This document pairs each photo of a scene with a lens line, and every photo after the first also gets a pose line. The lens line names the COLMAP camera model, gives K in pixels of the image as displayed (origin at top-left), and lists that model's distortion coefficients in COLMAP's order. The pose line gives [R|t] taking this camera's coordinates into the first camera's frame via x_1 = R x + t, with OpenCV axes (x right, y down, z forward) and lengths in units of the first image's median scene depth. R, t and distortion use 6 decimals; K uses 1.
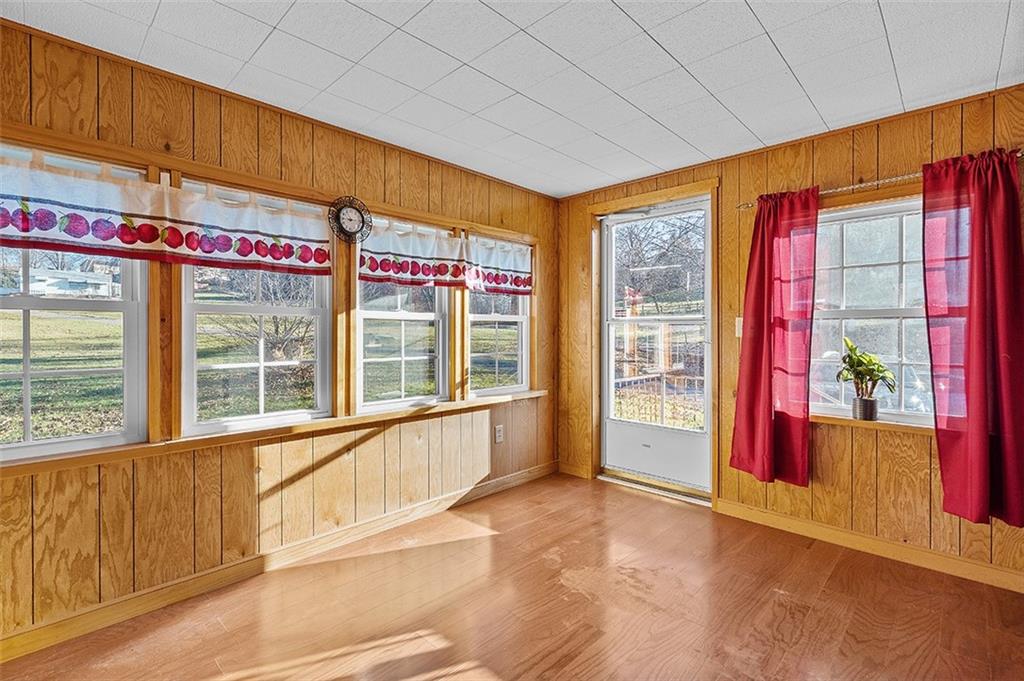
lens RADIAL K [[467.5, 0, 510.2], [0, 467.5, 338.4], [0, 0, 1]] dist [-0.002126, 0.001416]
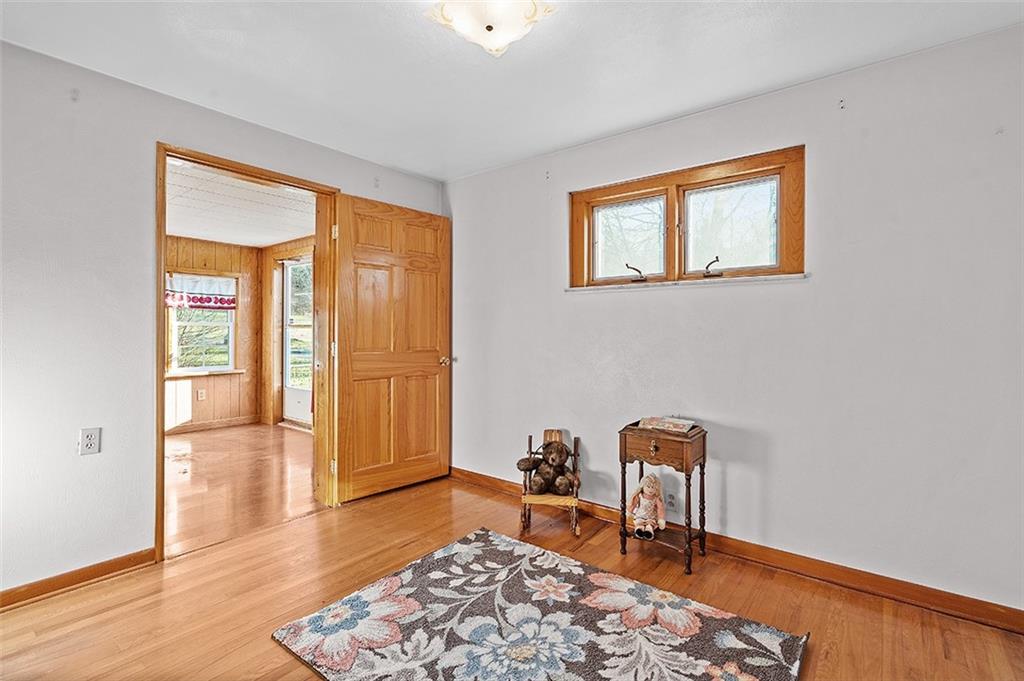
lens RADIAL K [[467.5, 0, 514.1], [0, 467.5, 335.2], [0, 0, 1]] dist [-0.002126, 0.001416]
pose [[0.995564, 0.000827, 0.094083, 0.884618], [0.000091, 0.999952, -0.009756, 0.010981], [-0.094087, 0.009721, 0.995517, -0.707402]]
